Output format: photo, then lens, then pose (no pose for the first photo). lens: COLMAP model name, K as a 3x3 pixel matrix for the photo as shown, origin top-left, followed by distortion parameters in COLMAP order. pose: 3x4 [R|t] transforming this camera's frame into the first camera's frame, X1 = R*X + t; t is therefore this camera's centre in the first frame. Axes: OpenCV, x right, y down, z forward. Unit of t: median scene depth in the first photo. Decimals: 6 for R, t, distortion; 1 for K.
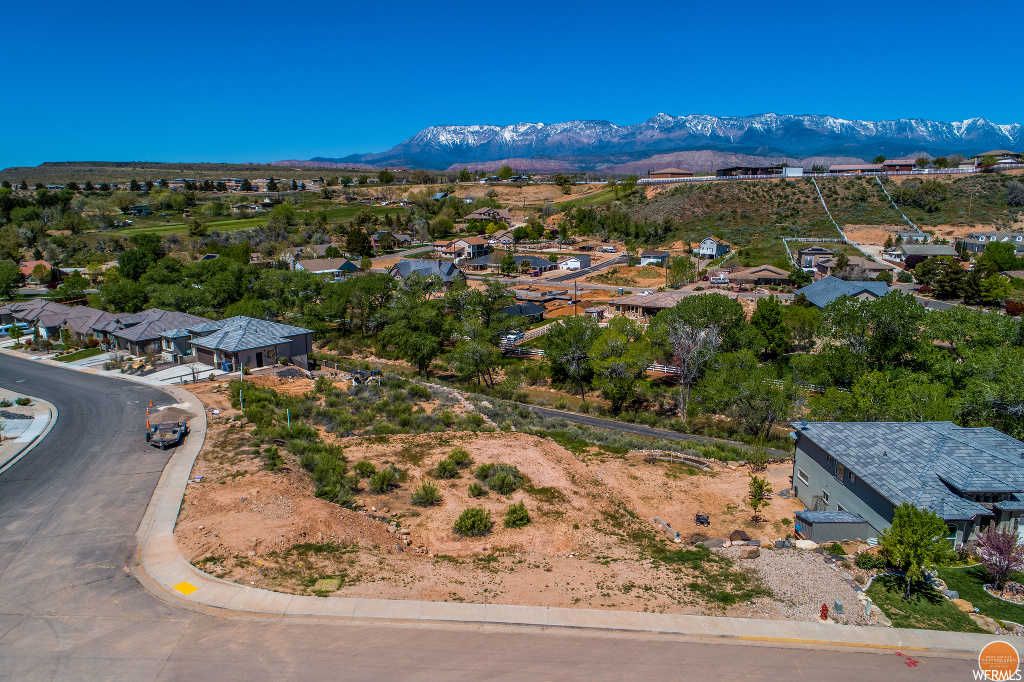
lens RADIAL K [[692.9, 0, 513.4], [0, 692.9, 340.0], [0, 0, 1]] dist [-0.003040, 0.008335]
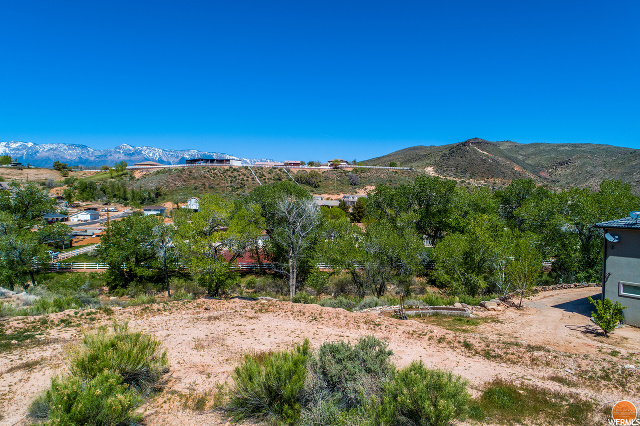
lens RADIAL K [[433.0, 0, 320.4], [0, 433.0, 212.2], [0, 0, 1]] dist [-0.003040, 0.008335]
pose [[0.808802, -0.001543, 0.588079, -0.018143], [0.103340, 0.984809, -0.139542, 0.023479], [-0.578930, 0.173634, 0.796675, 0.129419]]
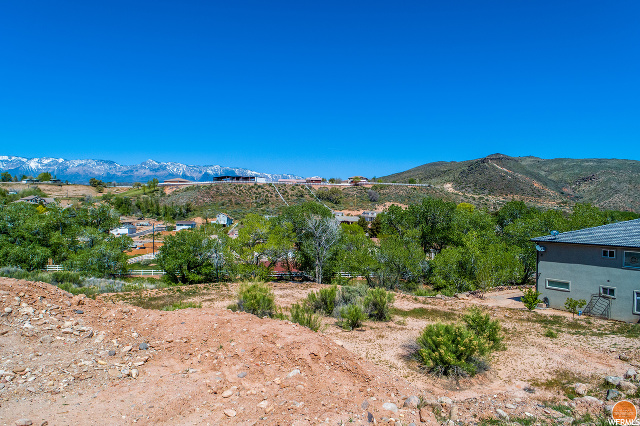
lens RADIAL K [[433.0, 0, 320.8], [0, 433.0, 212.0], [0, 0, 1]] dist [-0.003040, 0.008335]
pose [[0.834957, 0.022062, 0.549872, -0.040225], [0.091575, 0.979695, -0.178361, 0.028002], [-0.542642, 0.199278, 0.815983, 0.099654]]
